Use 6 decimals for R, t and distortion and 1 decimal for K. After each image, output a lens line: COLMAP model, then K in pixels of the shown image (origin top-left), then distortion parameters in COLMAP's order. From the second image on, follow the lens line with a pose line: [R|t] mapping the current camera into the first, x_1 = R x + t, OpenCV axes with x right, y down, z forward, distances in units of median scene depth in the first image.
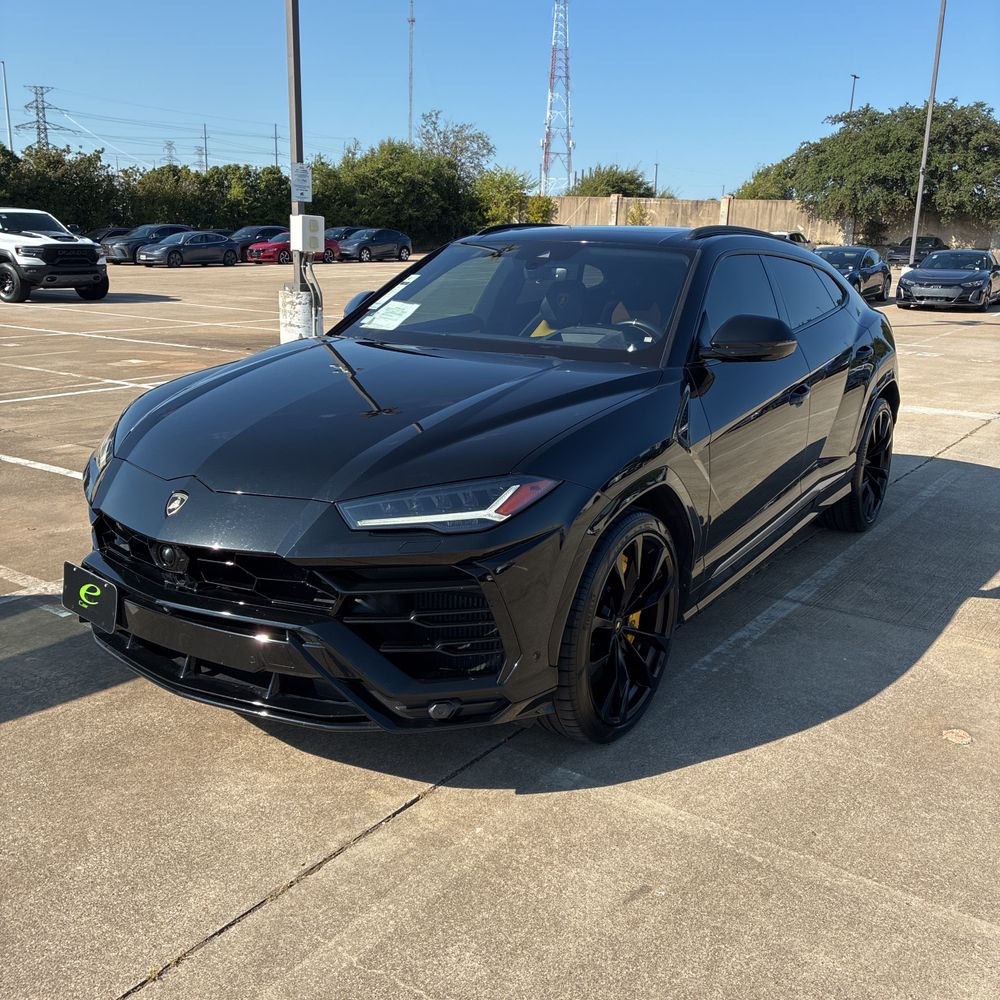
lens RADIAL K [[1011.4, 0, 502.9], [0, 1011.4, 501.8], [0, 0, 1]] dist [0.026254, 0.000000]
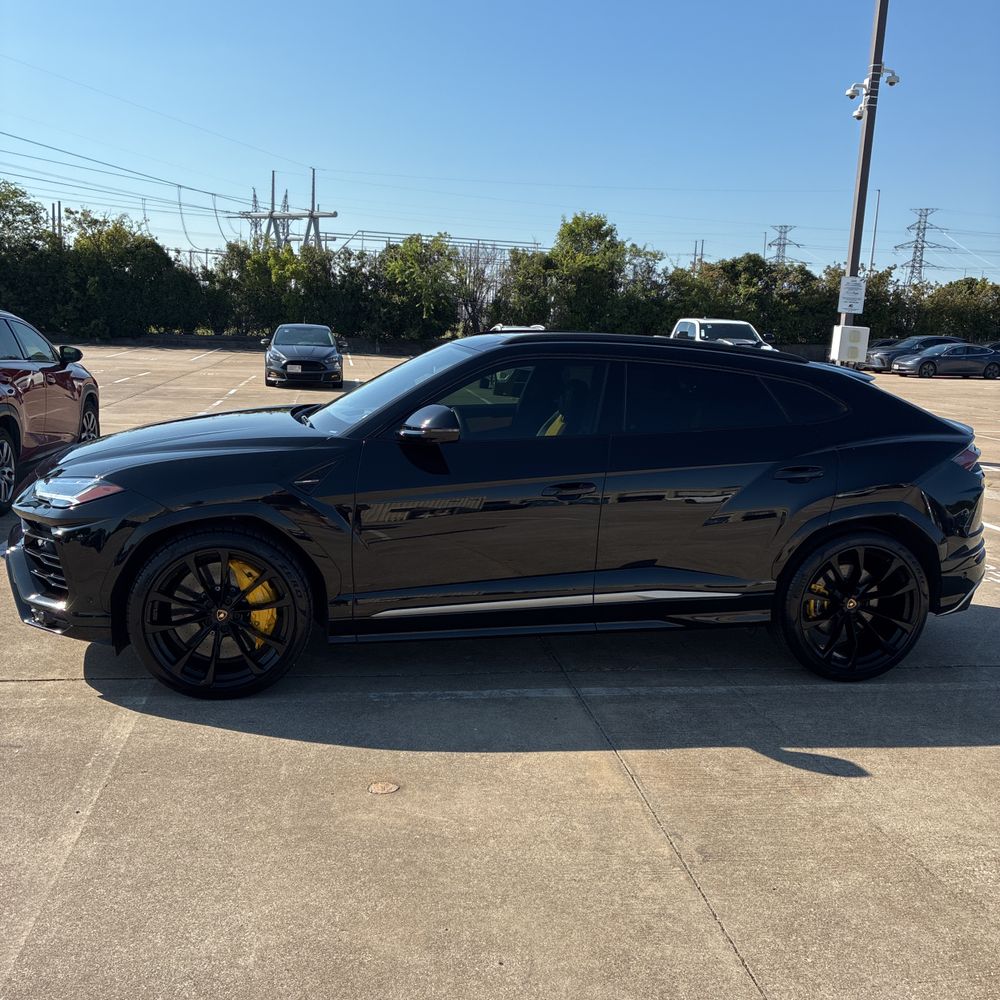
lens RADIAL K [[1011.4, 0, 503.5], [0, 1011.4, 496.2], [0, 0, 1]] dist [0.026254, 0.000000]
pose [[0.694755, 0.131459, -0.707131, 0.307136], [-0.208339, 0.977788, -0.022918, -0.018792], [0.688412, 0.163245, 0.706711, 0.065656]]
